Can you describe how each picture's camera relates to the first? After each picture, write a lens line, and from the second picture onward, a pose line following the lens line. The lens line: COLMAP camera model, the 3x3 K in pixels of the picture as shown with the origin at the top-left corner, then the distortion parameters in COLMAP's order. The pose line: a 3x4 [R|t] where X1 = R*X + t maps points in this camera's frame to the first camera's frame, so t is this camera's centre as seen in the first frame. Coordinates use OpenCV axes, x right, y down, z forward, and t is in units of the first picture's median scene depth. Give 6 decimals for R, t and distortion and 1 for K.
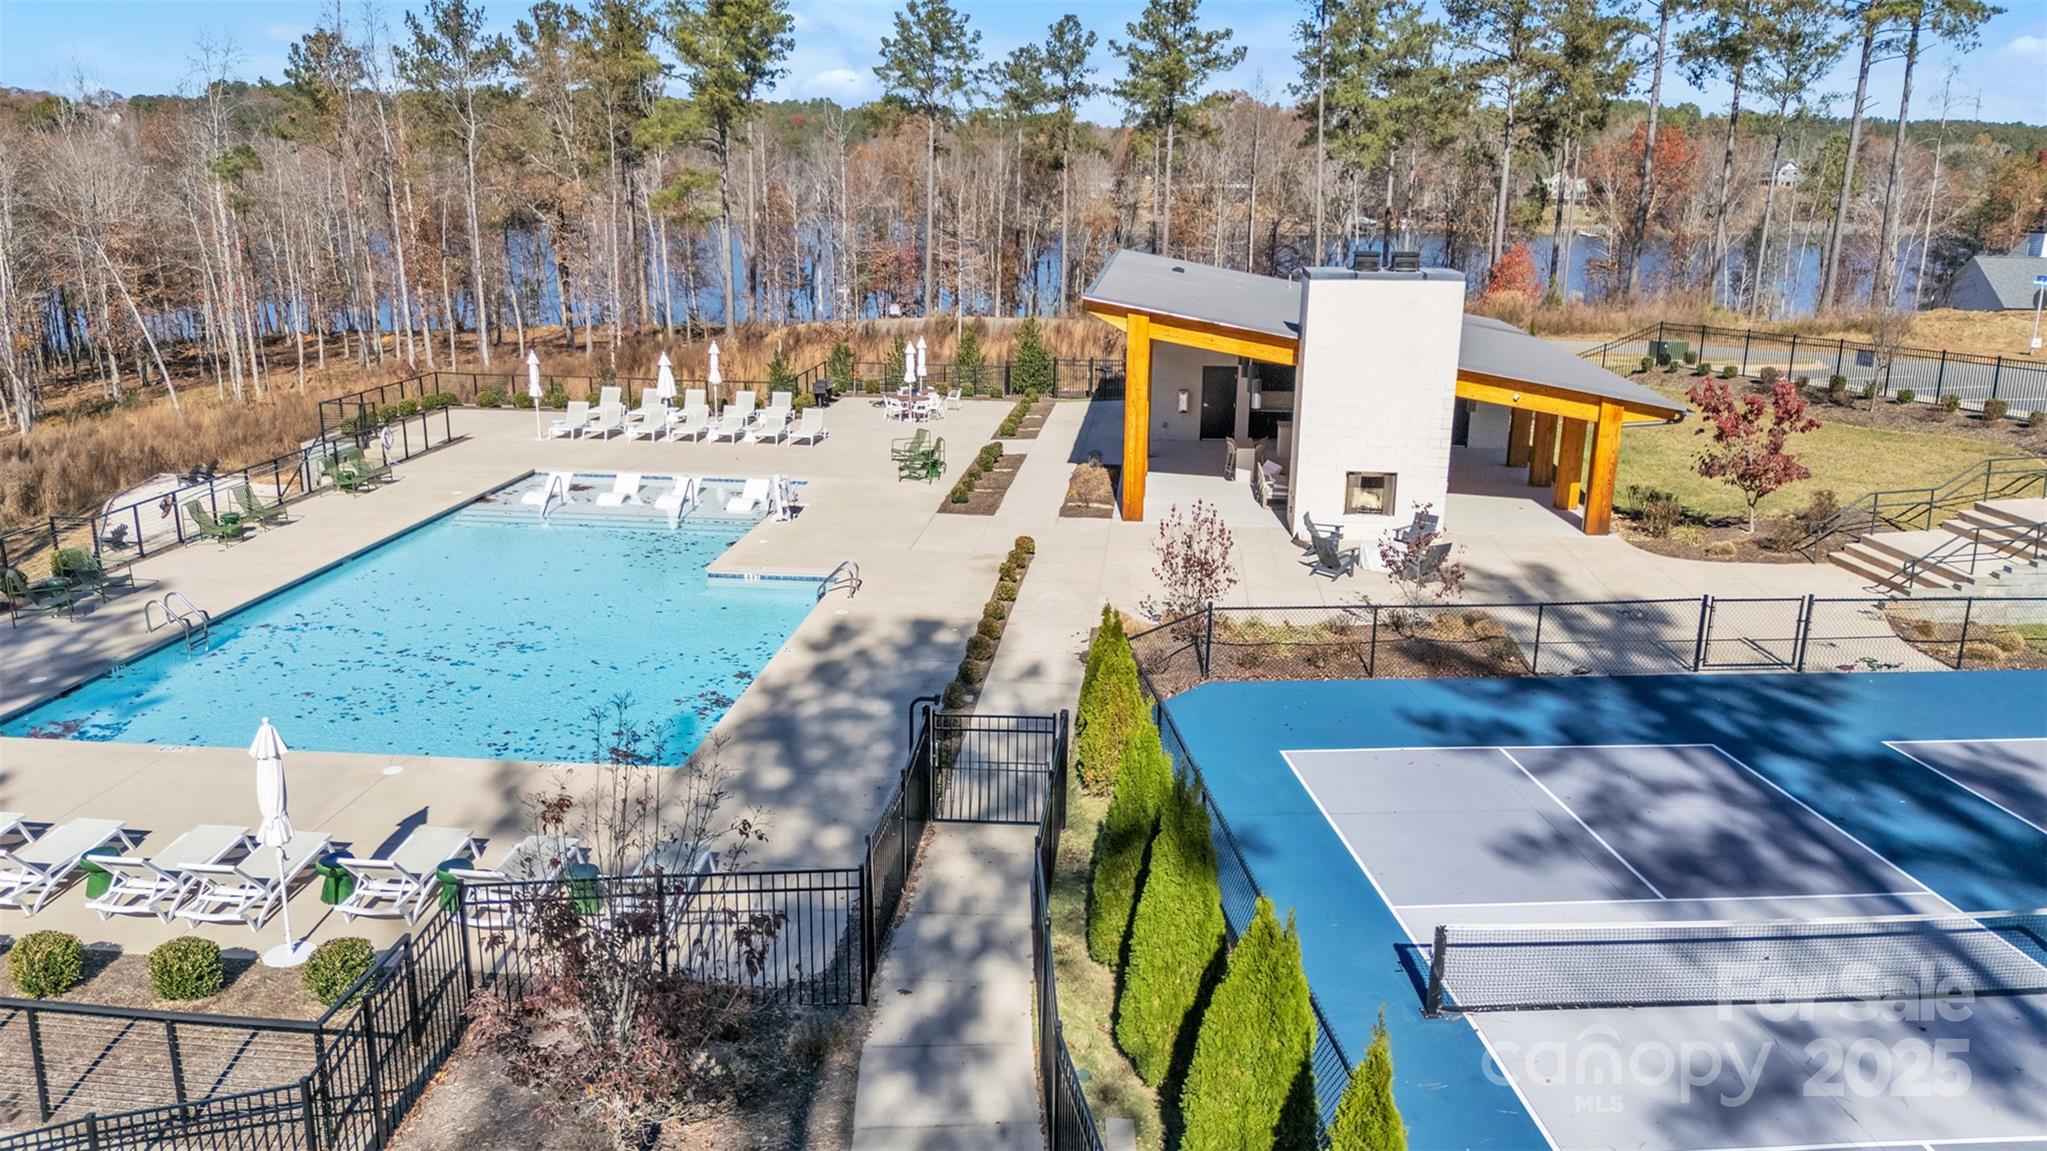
lens RADIAL K [[1479.4, 0, 1023.5], [0, 1479.4, 575.5], [0, 0, 1]] dist [0.090770, -0.106305]
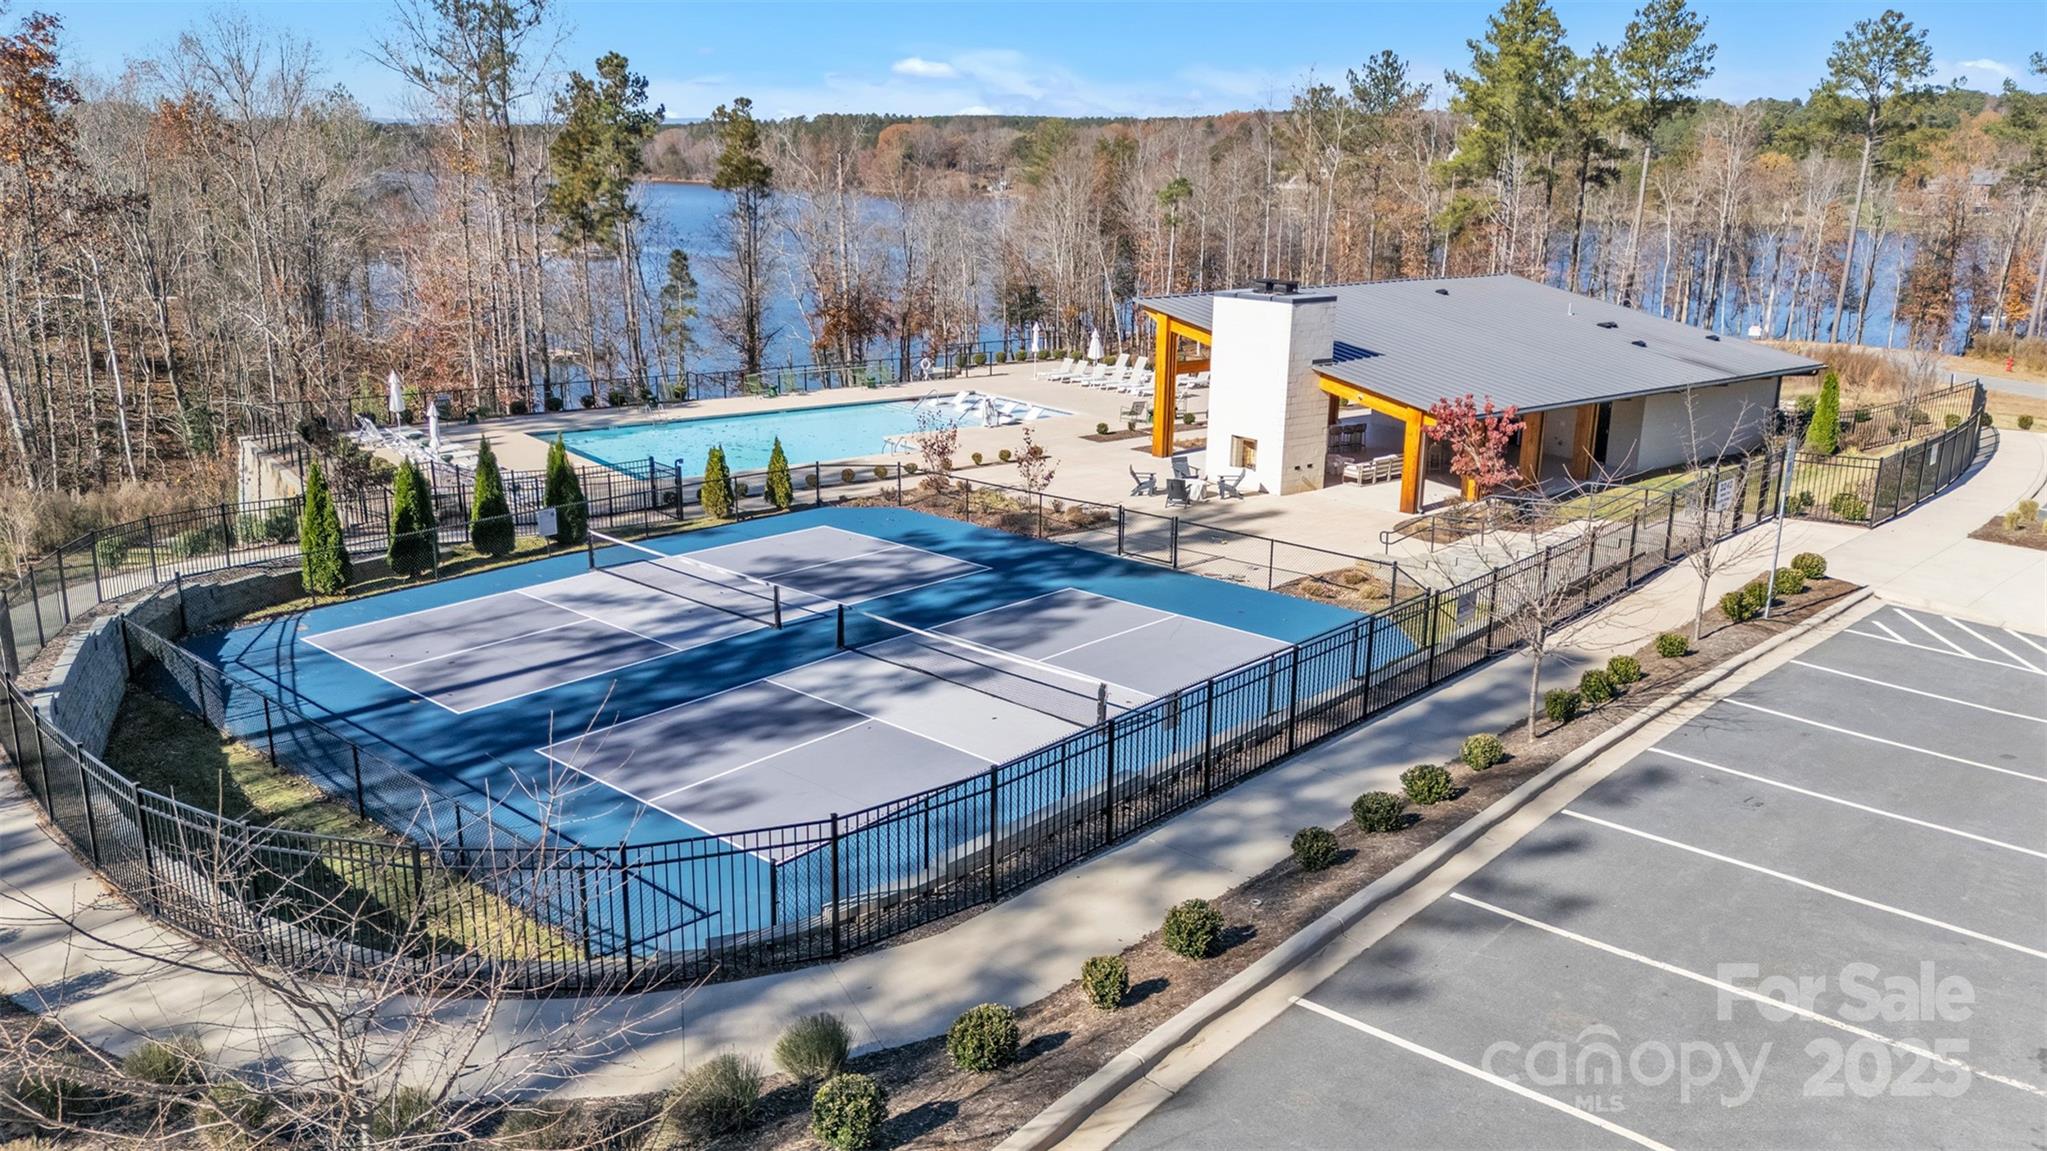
lens RADIAL K [[1479.4, 0, 1023.5], [0, 1479.4, 575.5], [0, 0, 1]] dist [0.090770, -0.106305]
pose [[0.683315, 0.188114, -0.705474, 1.642530], [-0.194045, 0.978280, 0.072907, -0.006624], [0.703866, 0.087076, 0.704976, -0.144256]]
